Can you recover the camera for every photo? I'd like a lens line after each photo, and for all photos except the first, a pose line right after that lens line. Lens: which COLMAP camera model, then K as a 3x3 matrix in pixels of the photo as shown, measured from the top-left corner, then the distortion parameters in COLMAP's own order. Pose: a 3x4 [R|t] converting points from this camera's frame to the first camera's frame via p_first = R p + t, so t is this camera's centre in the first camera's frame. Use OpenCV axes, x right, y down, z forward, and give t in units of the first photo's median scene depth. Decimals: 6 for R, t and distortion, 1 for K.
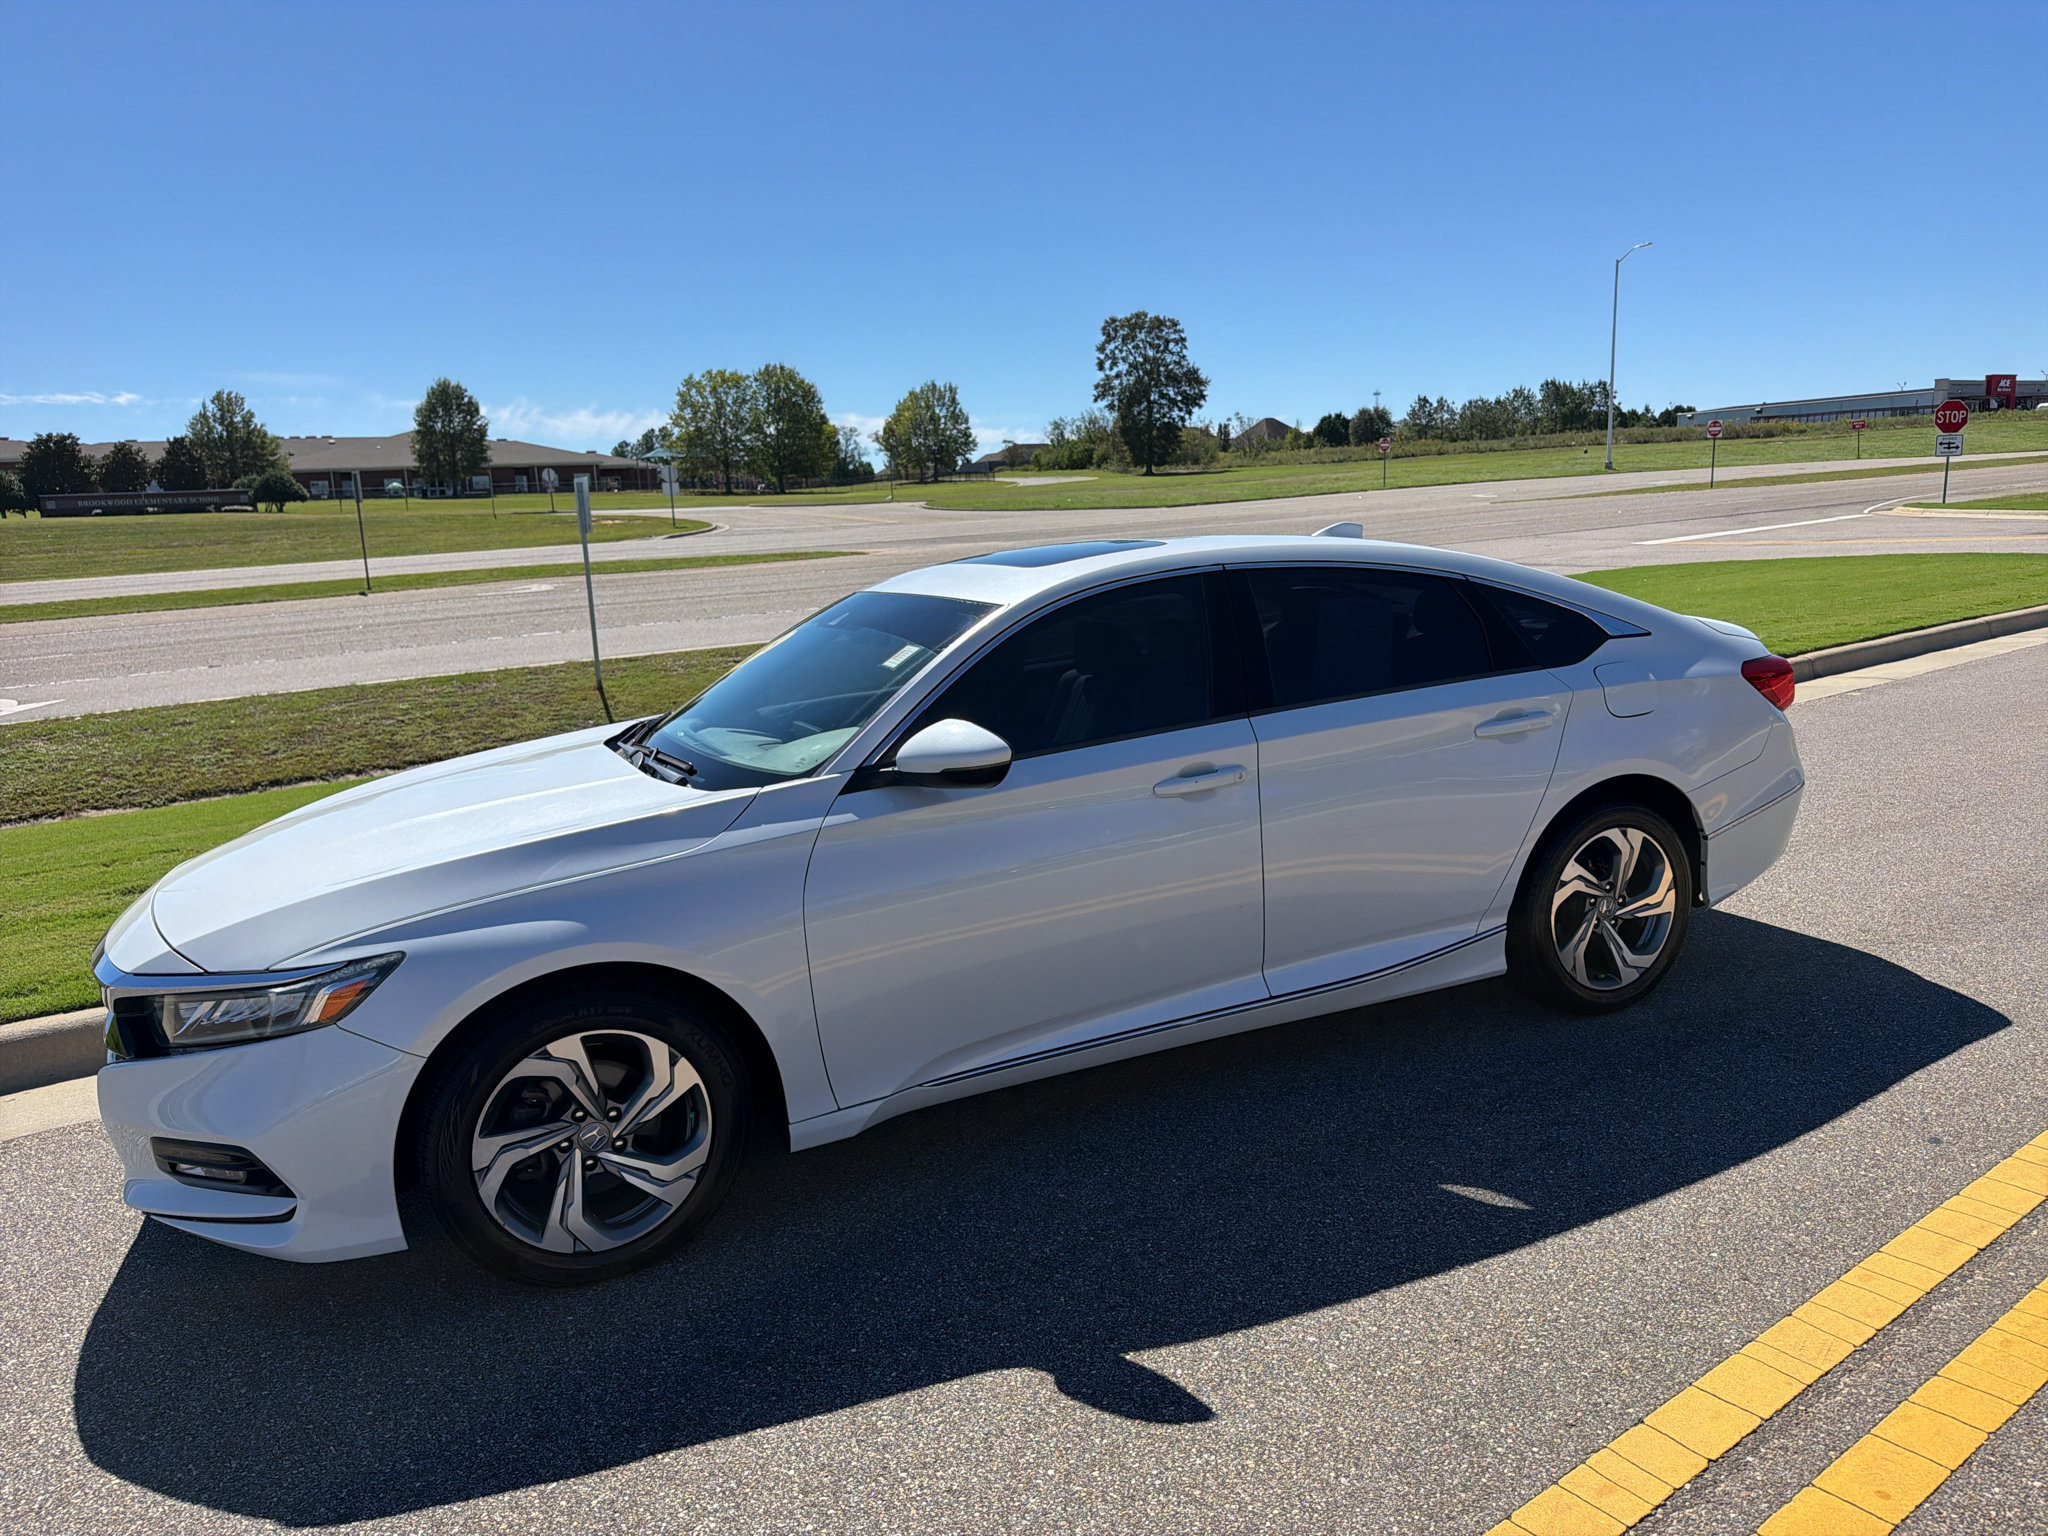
lens RADIAL K [[1428.2, 0, 1035.7], [0, 1428.2, 796.8], [0, 0, 1]] dist [0.068762, -0.092443]
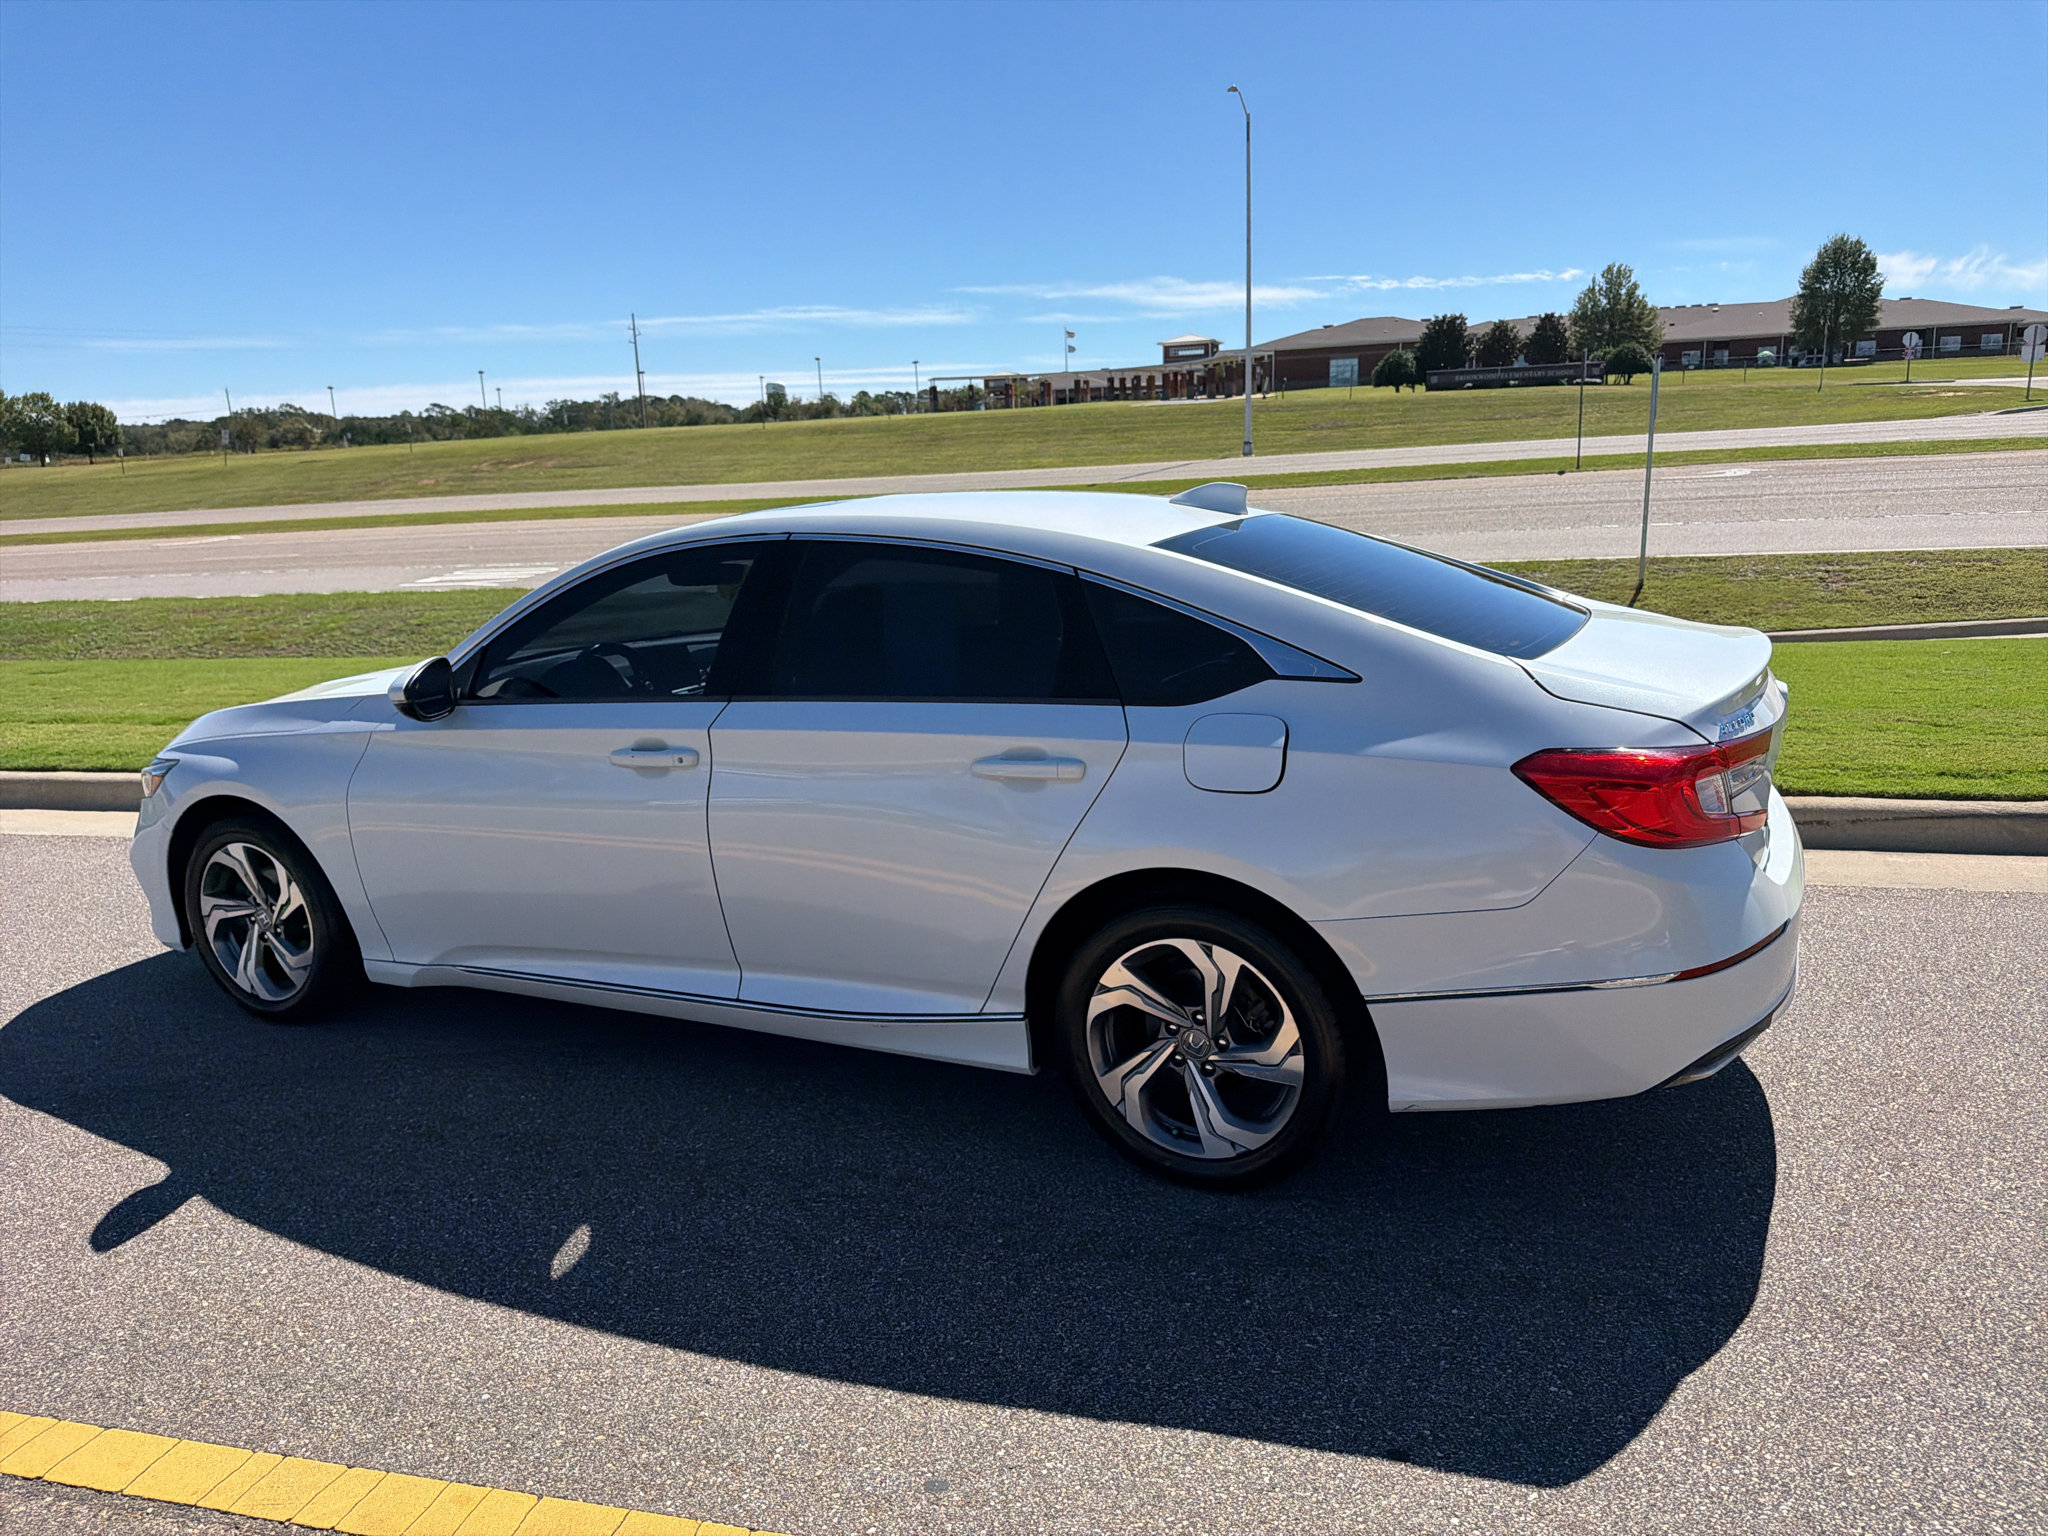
lens RADIAL K [[1428.2, 0, 1025.9], [0, 1428.2, 776.4], [0, 0, 1]] dist [0.068762, -0.092443]
pose [[0.630896, 0.195115, -0.750933, 0.850556], [-0.139971, 0.980605, 0.137194, -0.140742], [0.763137, 0.018553, 0.645970, 0.468159]]
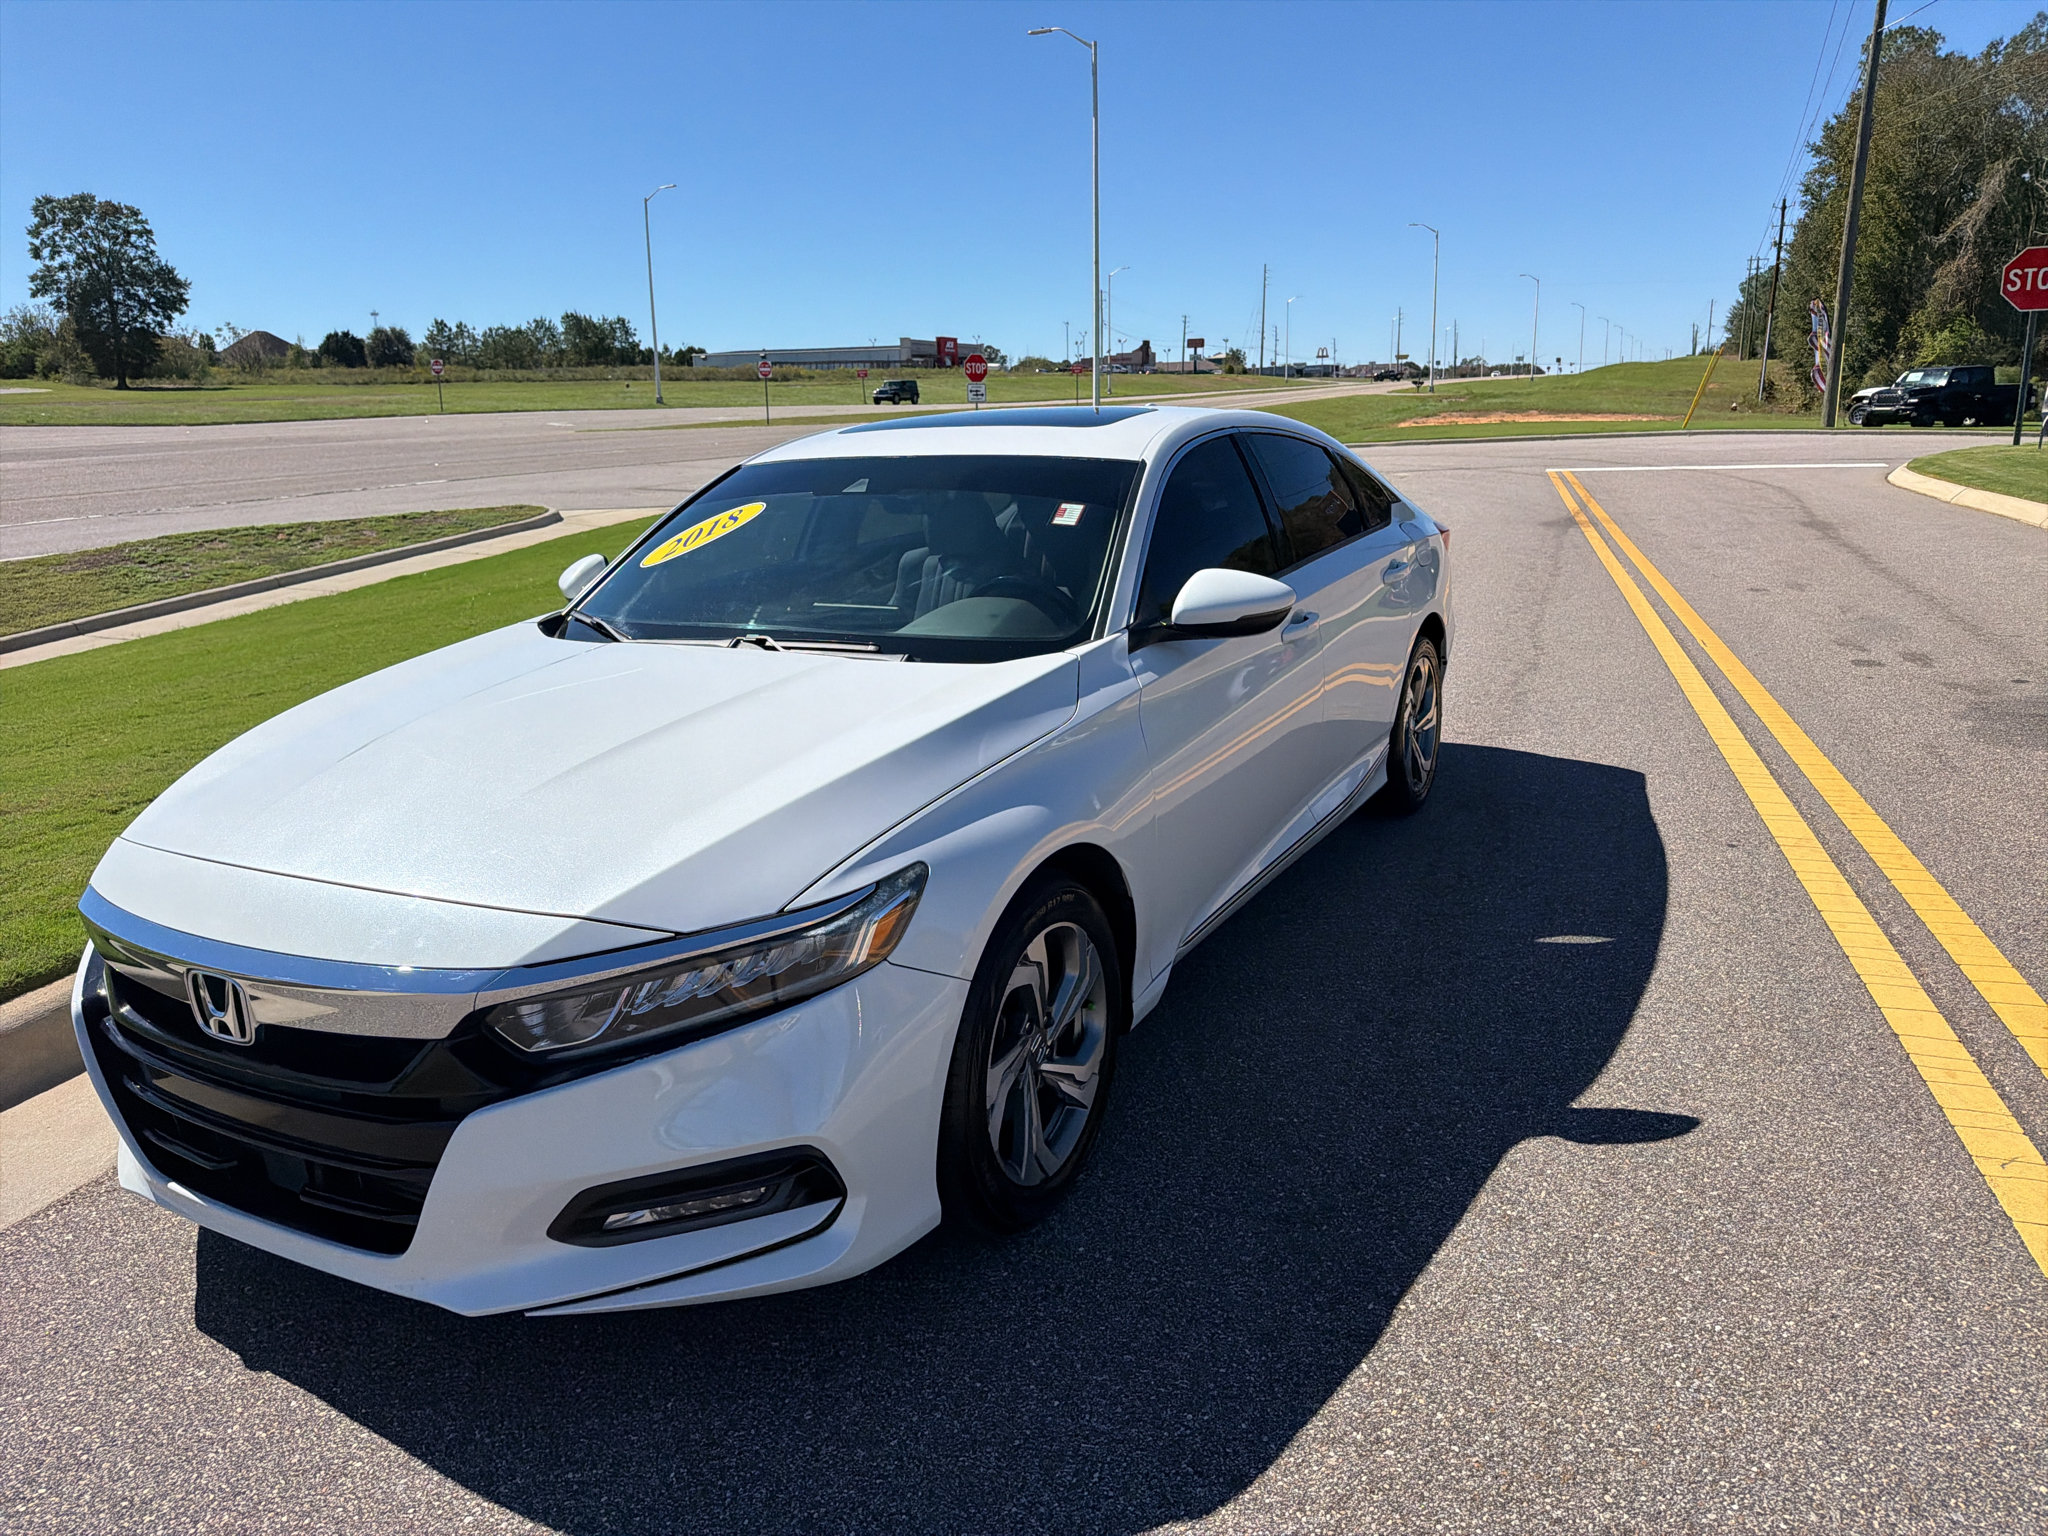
lens RADIAL K [[1428.2, 0, 1044.4], [0, 1428.2, 758.4], [0, 0, 1]] dist [0.068762, -0.092443]
pose [[0.798799, -0.112431, 0.590999, -0.573183], [0.101295, 0.993492, 0.052089, 0.009902], [-0.593009, 0.018257, 0.804988, 0.207795]]
